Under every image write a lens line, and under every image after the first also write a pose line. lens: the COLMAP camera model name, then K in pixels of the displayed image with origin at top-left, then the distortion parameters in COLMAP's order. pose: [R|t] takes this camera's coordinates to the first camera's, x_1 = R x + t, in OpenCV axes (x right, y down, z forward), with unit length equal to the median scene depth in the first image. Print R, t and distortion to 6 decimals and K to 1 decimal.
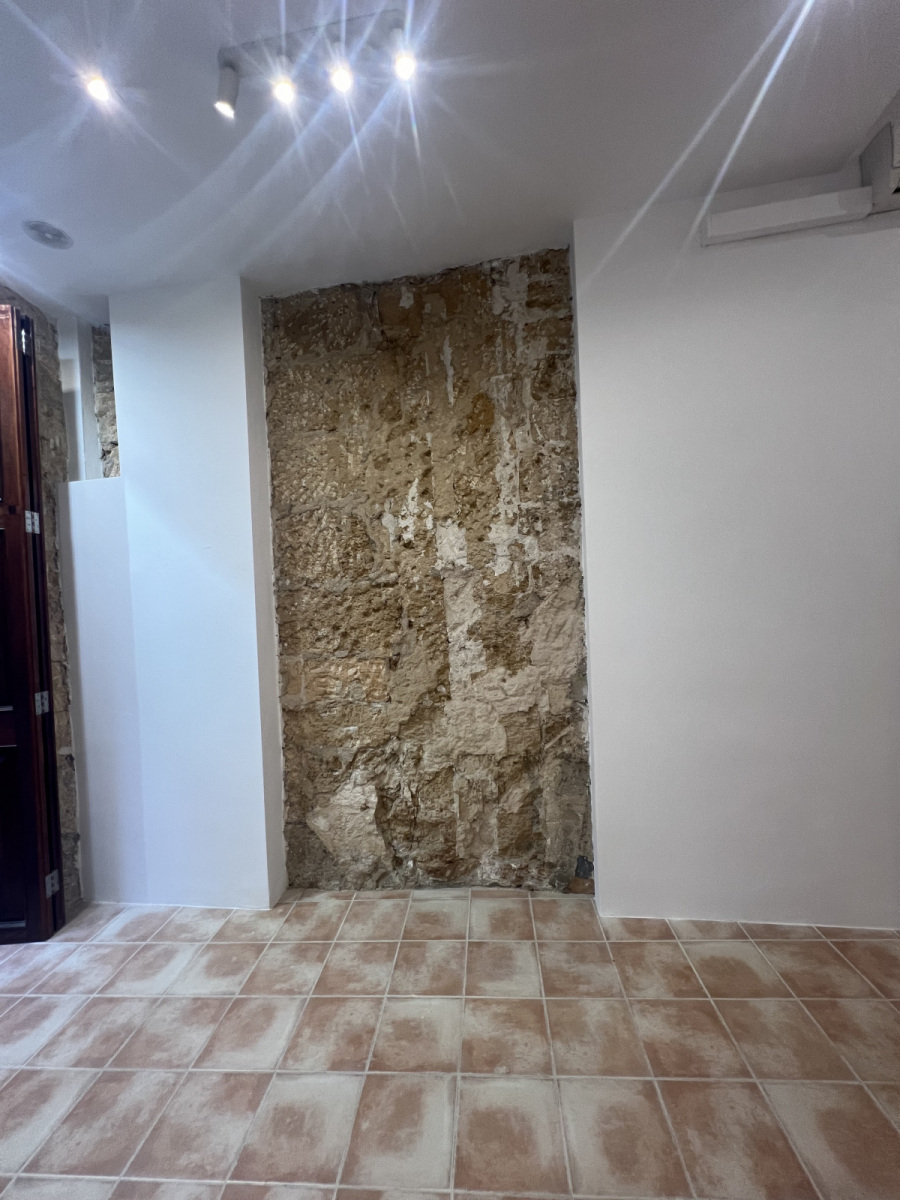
lens RADIAL K [[483.8, 0, 450.8], [0, 483.8, 600.2], [0, 0, 1]] dist [-0.001882, 0.000111]
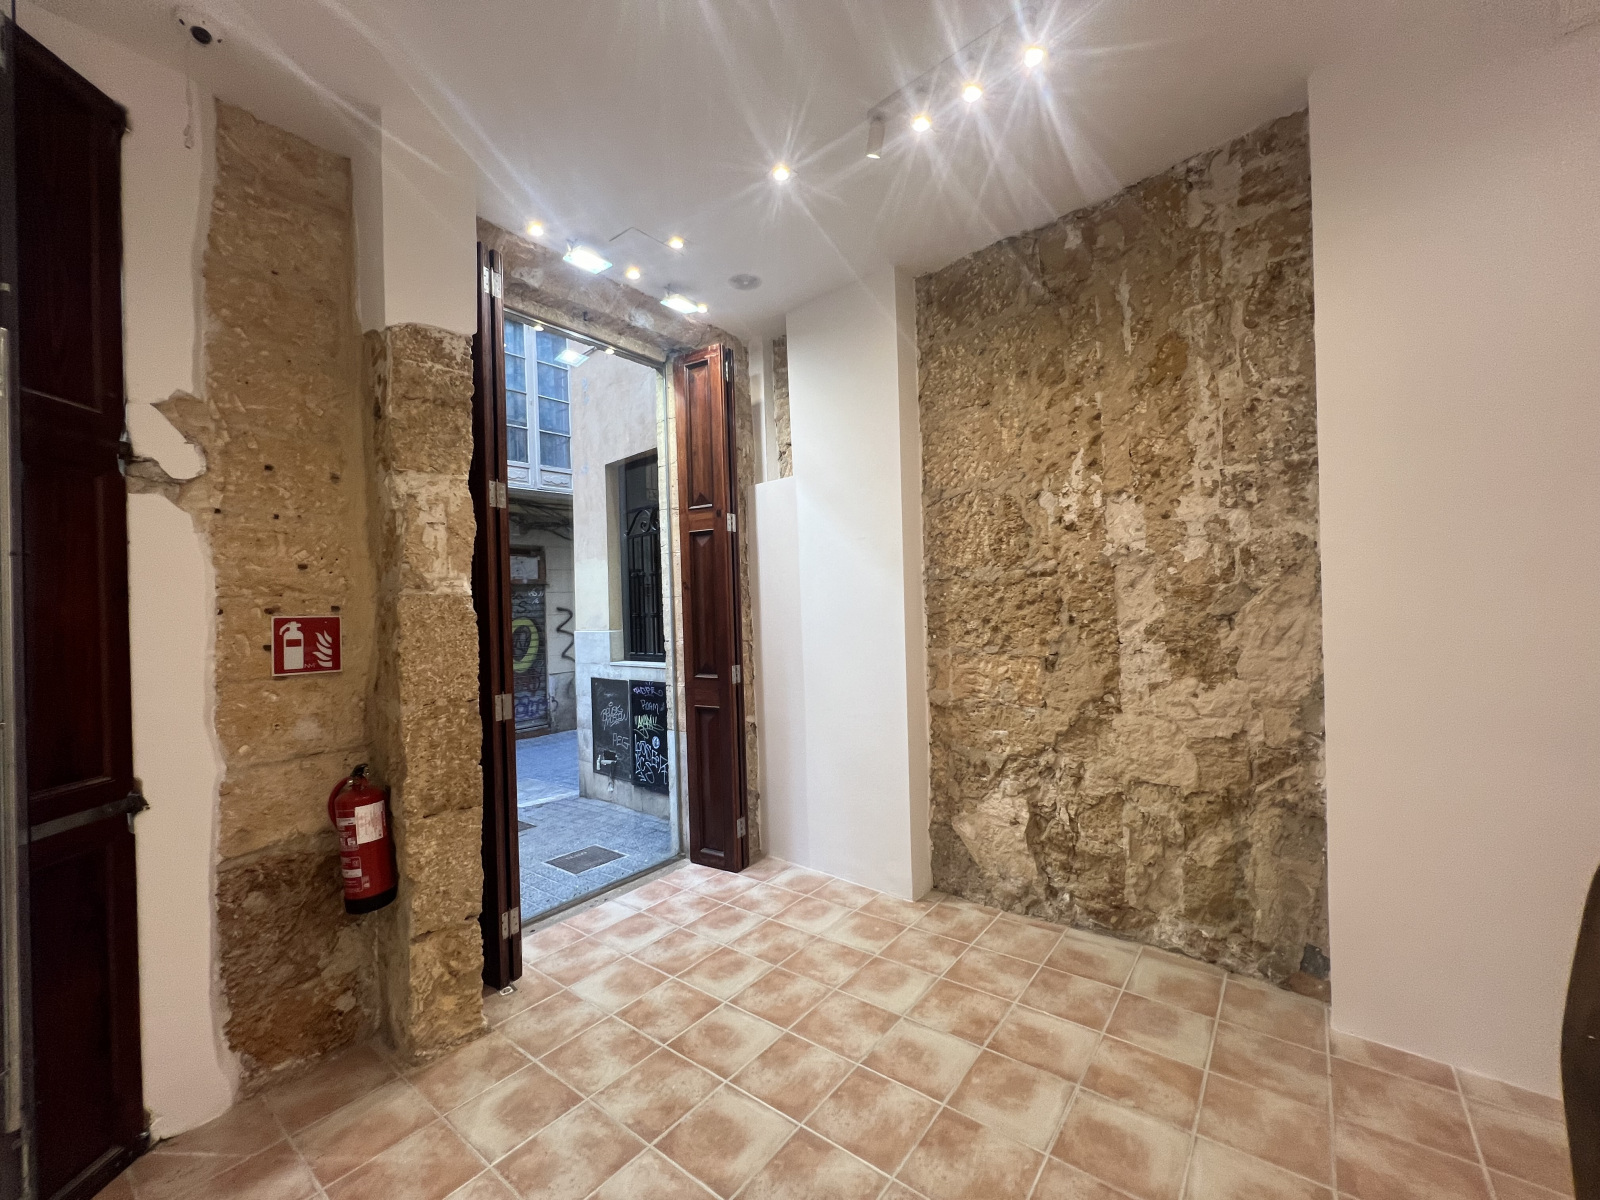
lens RADIAL K [[647.0, 0, 799.4], [0, 647.0, 600.8], [0, 0, 1]] dist [-0.001351, 0.000101]
pose [[0.832961, 0.019247, -0.552996, 0.150987], [-0.011305, 0.999778, 0.017769, 0.001499], [0.553216, -0.008549, 0.832994, -0.225220]]
